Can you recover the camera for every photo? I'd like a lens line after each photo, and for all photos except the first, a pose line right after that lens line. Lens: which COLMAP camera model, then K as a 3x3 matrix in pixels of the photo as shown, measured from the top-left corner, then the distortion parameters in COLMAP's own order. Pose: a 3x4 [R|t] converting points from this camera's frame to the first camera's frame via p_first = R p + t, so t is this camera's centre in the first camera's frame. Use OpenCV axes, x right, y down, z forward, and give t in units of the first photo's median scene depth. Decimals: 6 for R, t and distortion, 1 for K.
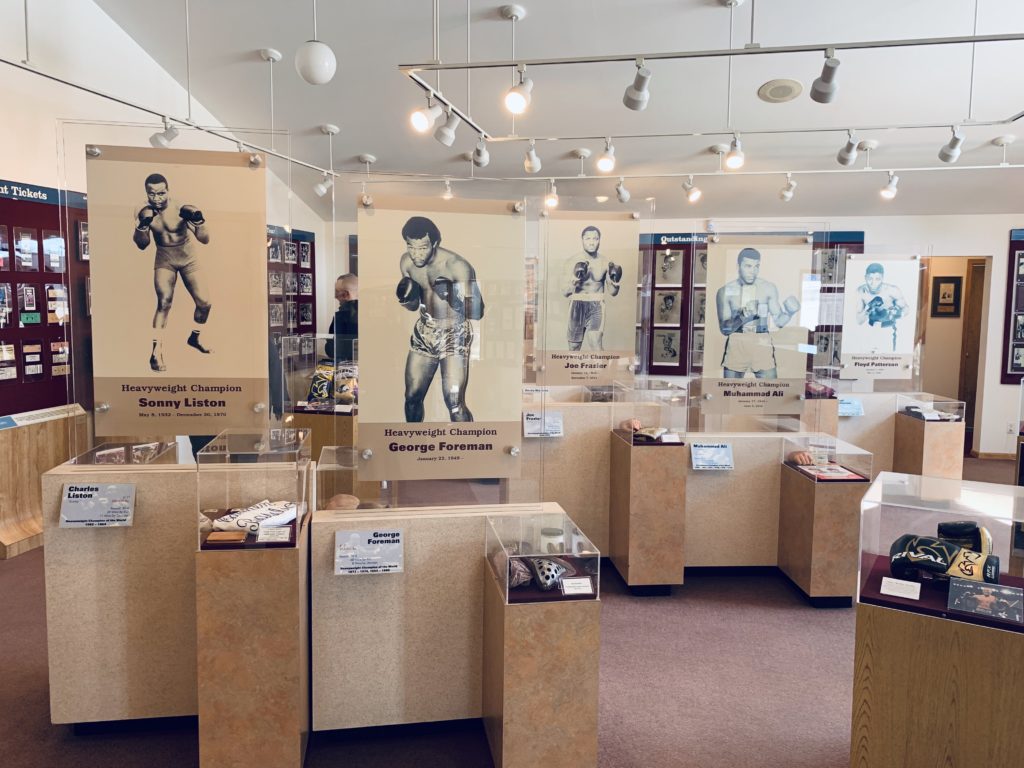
lens RADIAL K [[792.0, 0, 512.8], [0, 792.0, 378.2], [0, 0, 1]] dist [0.053825, -0.075684]
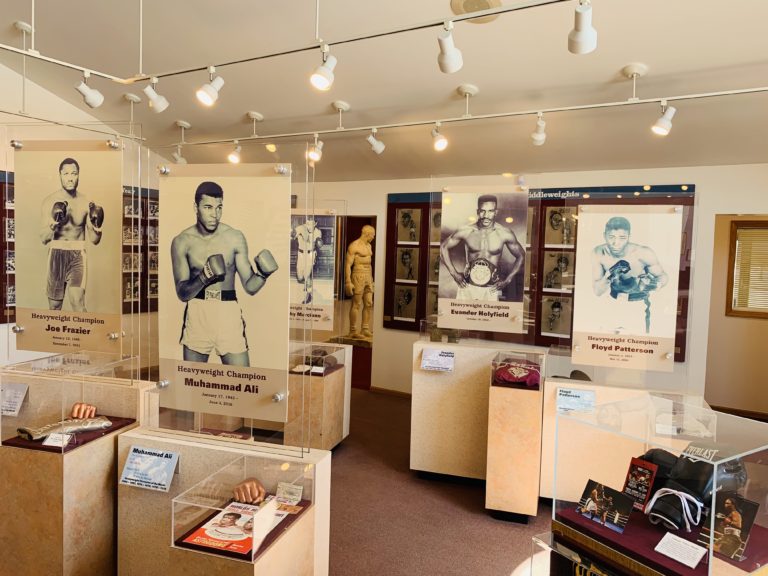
lens RADIAL K [[594.0, 0, 384.6], [0, 594.0, 283.6], [0, 0, 1]] dist [0.053825, -0.075684]
pose [[0.940116, 0.043788, -0.338031, 0.607858], [-0.062302, 0.997082, -0.044110, -0.056199], [0.335113, 0.062529, 0.940101, 0.535064]]
